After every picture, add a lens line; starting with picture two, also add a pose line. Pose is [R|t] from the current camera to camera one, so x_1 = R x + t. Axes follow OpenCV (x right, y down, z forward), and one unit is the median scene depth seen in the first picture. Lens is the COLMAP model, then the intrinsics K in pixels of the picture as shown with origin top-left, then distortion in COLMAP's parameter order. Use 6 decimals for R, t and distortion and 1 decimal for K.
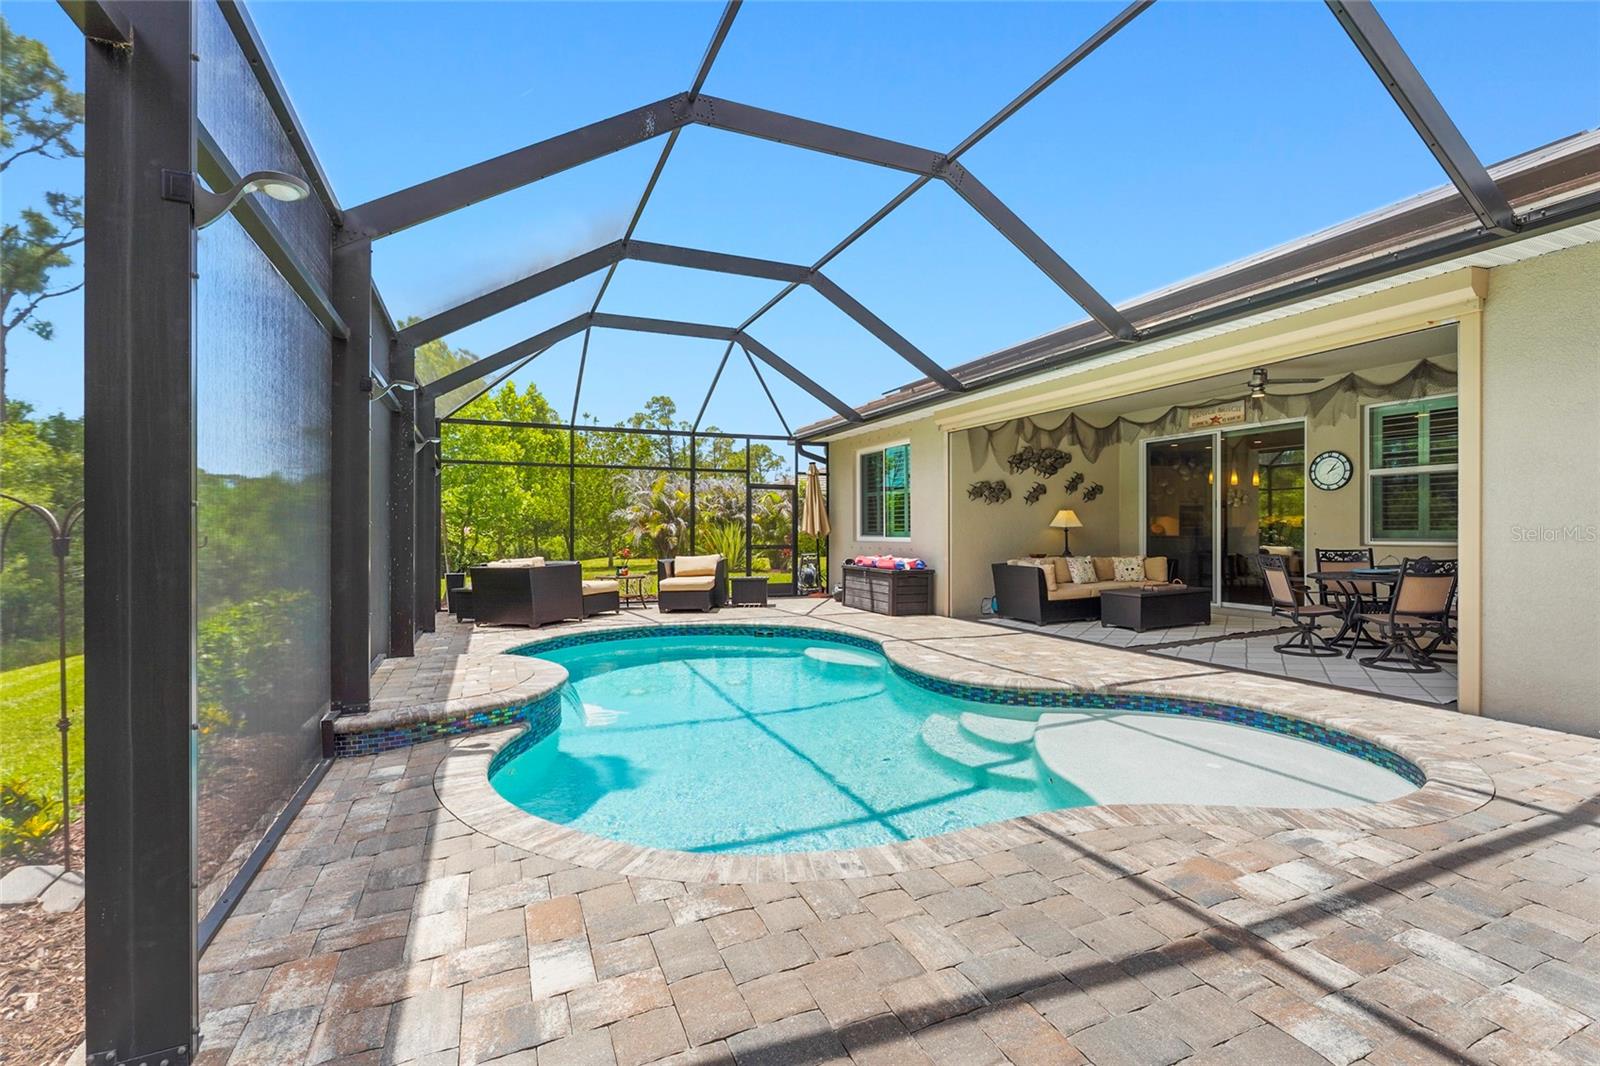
lens RADIAL K [[711.5, 0, 797.3], [0, 711.5, 528.8], [0, 0, 1]] dist [-0.004017, 0.001338]
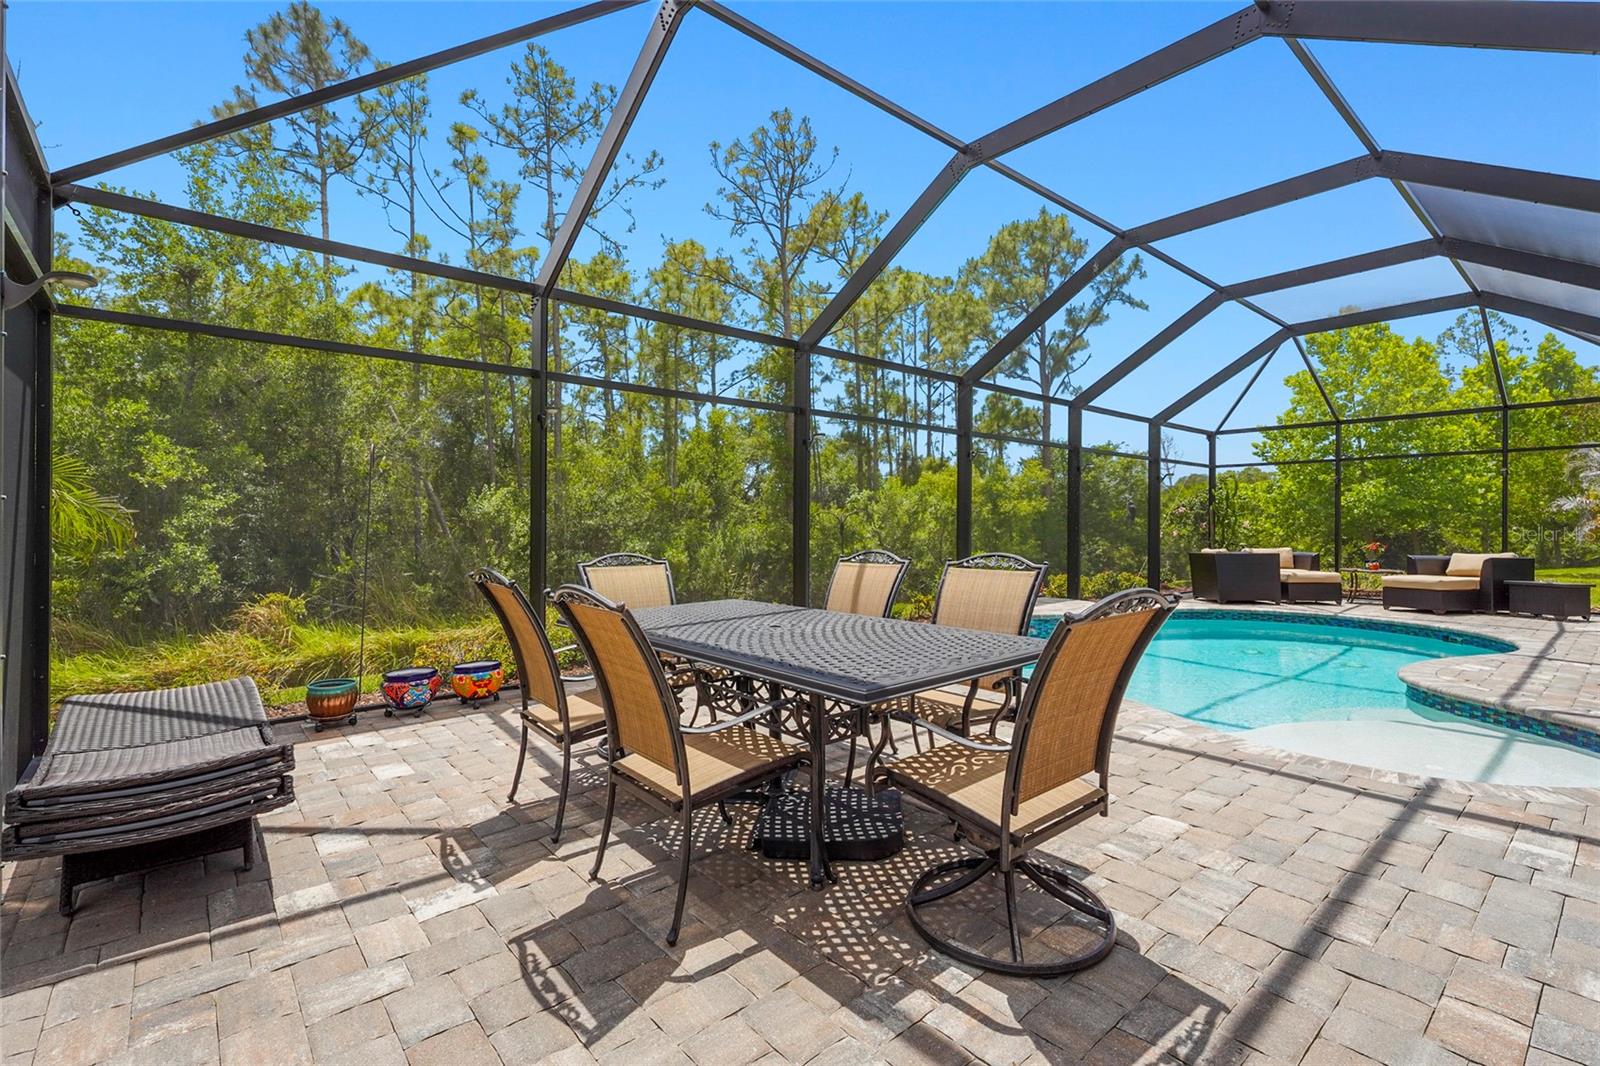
lens RADIAL K [[711.5, 0, 794.9], [0, 711.5, 529.6], [0, 0, 1]] dist [-0.004017, 0.001338]
pose [[0.278030, 0.009407, -0.960526, 0.531226], [-0.000150, 0.999952, 0.009750, 0.001512], [0.960572, -0.002566, 0.278018, -0.036145]]
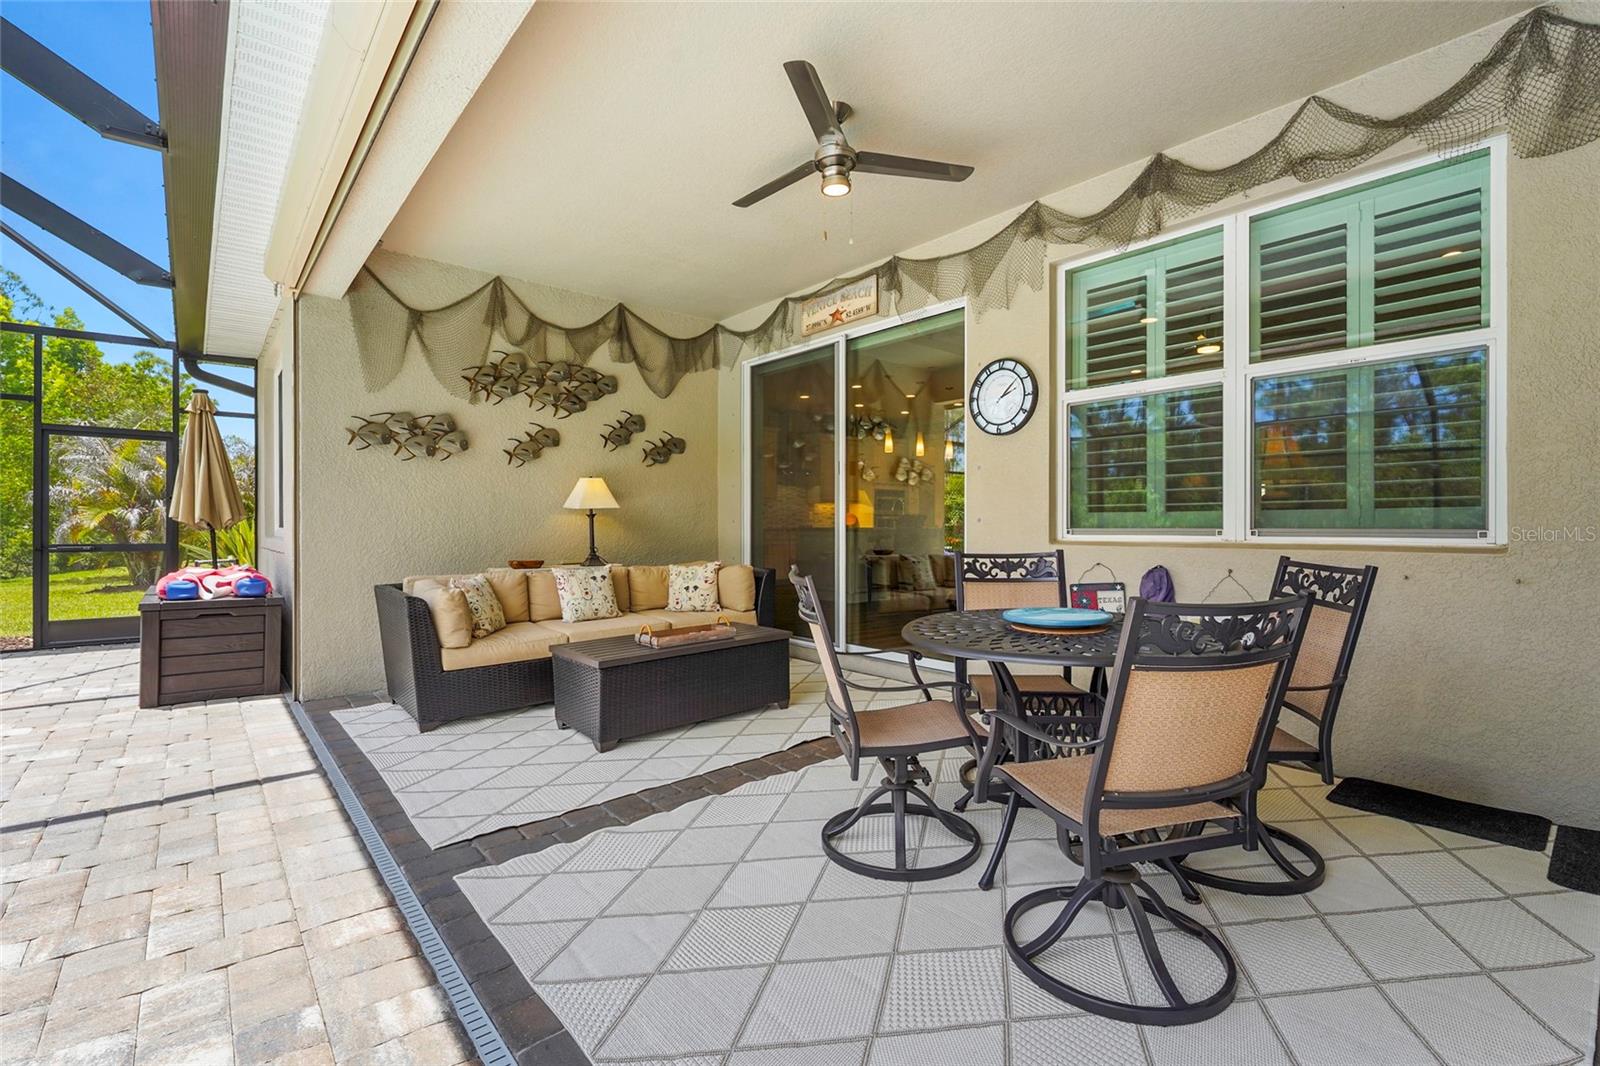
lens RADIAL K [[711.5, 0, 800.2], [0, 711.5, 526.1], [0, 0, 1]] dist [-0.004017, 0.001338]
pose [[0.957273, 0.001515, 0.289182, 0.397238], [-0.002214, 0.999995, 0.002091, 0.009248], [-0.289177, -0.002641, 0.957272, 0.472318]]
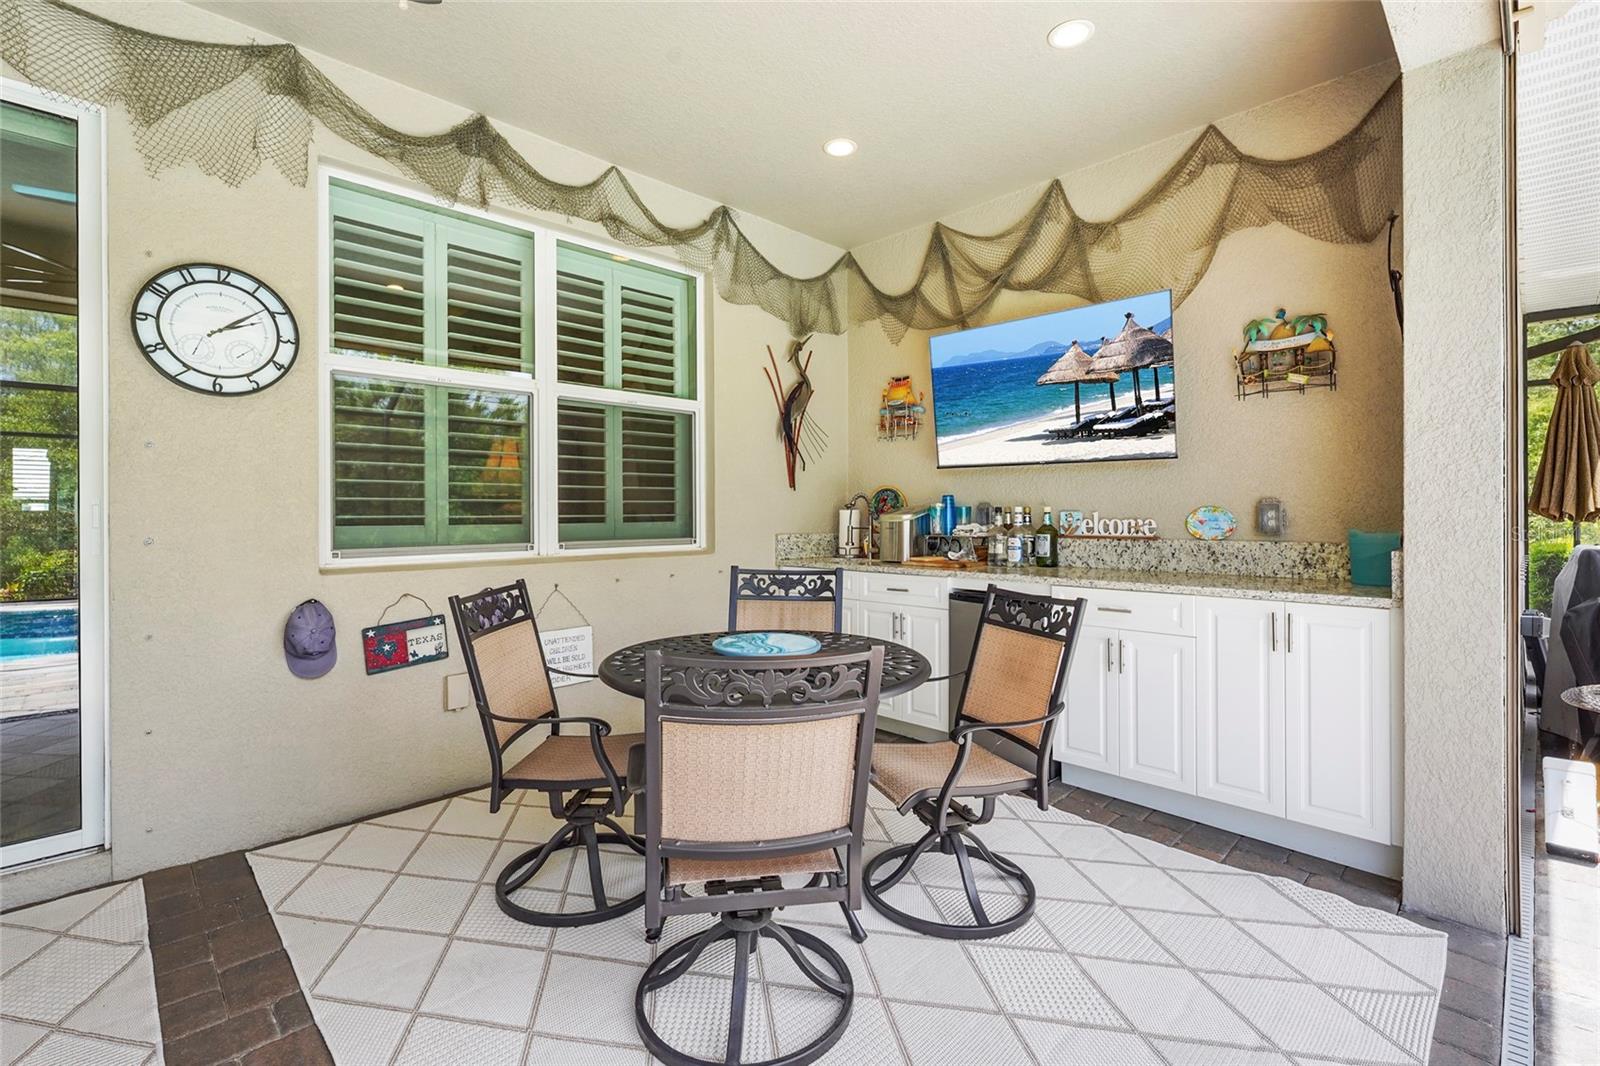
lens RADIAL K [[711.5, 0, 813.6], [0, 711.5, 515.4], [0, 0, 1]] dist [-0.004017, 0.001338]
pose [[-0.355482, 0.002168, 0.934681, 0.328358], [0.004115, 0.999991, -0.000755, -0.001980], [-0.934674, 0.003578, -0.355488, 0.747506]]
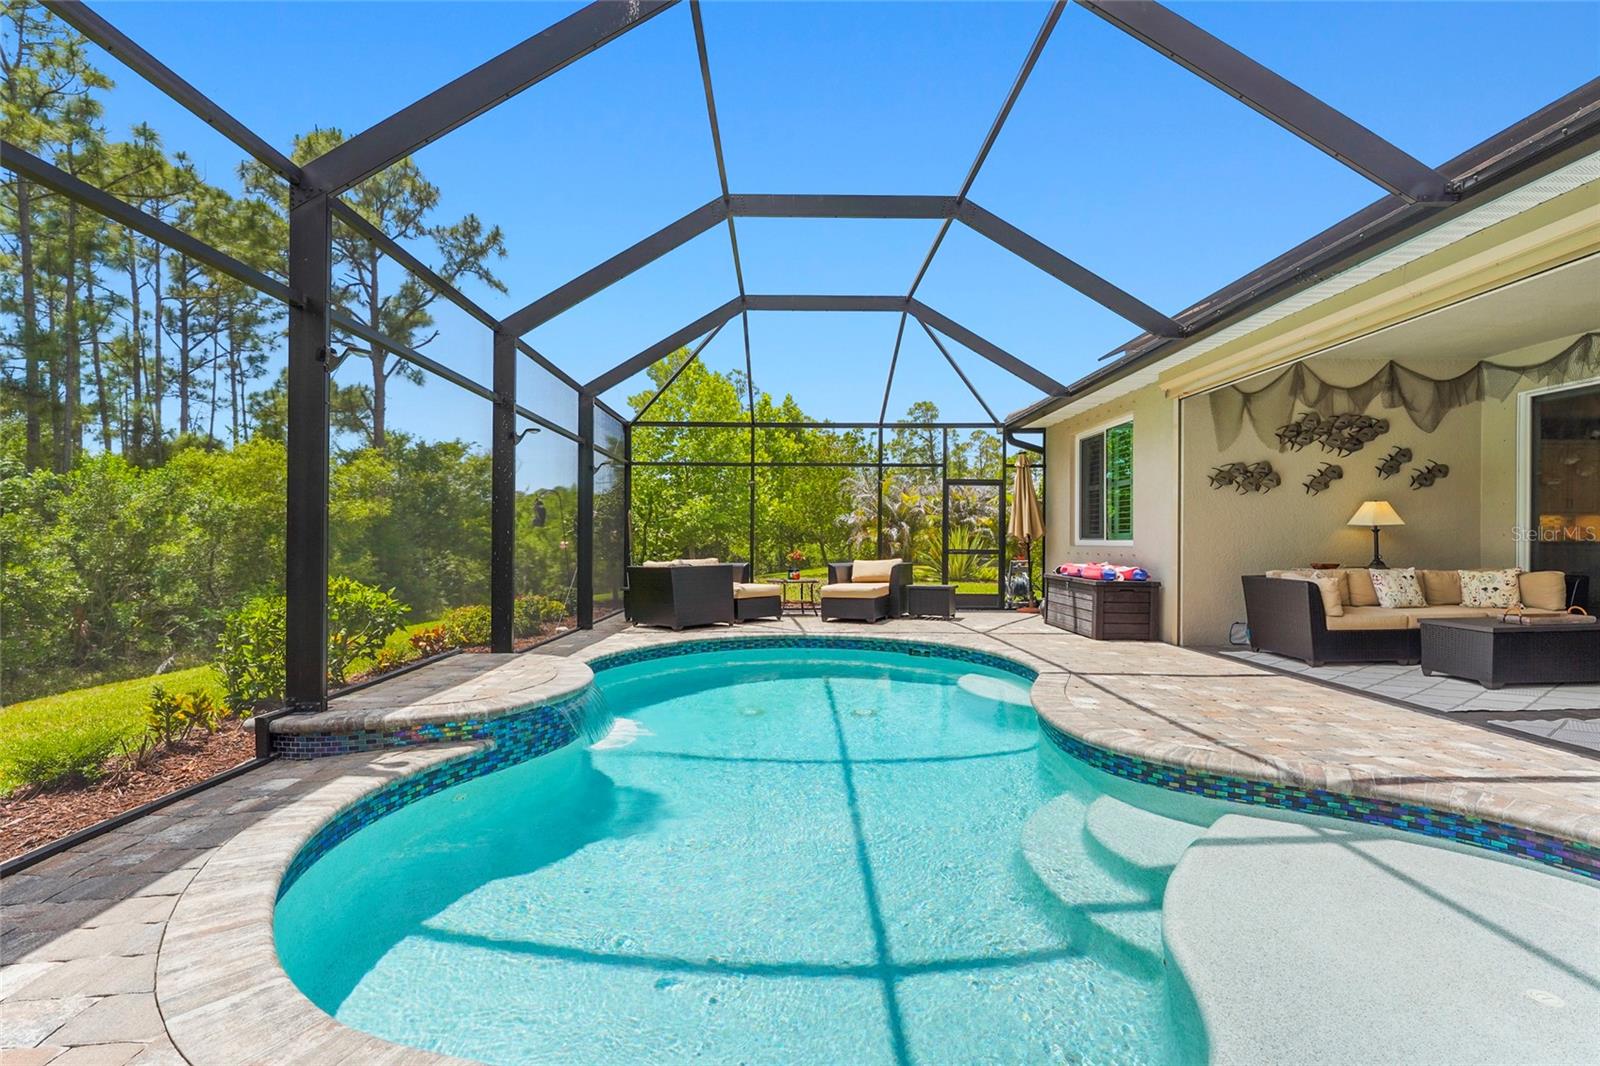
lens RADIAL K [[711.5, 0, 801.1], [0, 711.5, 541.0], [0, 0, 1]] dist [-0.004017, 0.001338]
pose [[0.926514, 0.005436, -0.376222, 0.127359], [-0.004400, 0.999984, 0.003613, 0.013207], [0.376235, -0.001692, 0.926523, 0.158581]]
